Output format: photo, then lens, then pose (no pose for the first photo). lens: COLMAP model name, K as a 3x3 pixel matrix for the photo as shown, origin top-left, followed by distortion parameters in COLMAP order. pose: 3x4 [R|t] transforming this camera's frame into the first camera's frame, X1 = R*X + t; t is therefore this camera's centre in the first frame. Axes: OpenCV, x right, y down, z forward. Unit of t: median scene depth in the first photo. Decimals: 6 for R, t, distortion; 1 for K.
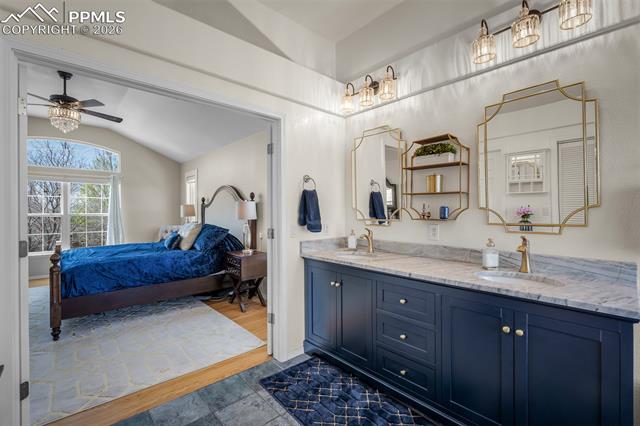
lens RADIAL K [[284.4, 0, 324.6], [0, 284.4, 211.7], [0, 0, 1]] dist [-0.003958, 0.000904]
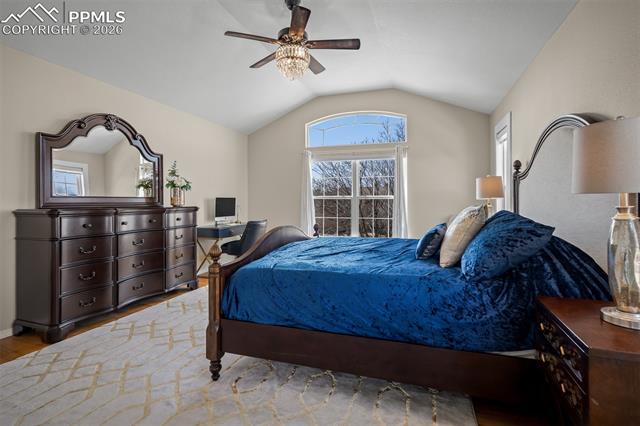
lens RADIAL K [[306.0, 0, 318.8], [0, 306.0, 201.3], [0, 0, 1]] dist [-0.001720, -0.000053]
pose [[0.466959, -0.001596, -0.884278, -0.148391], [-0.000683, 0.999997, -0.002166, 0.032699], [0.884279, 0.001615, 0.466957, 0.580195]]
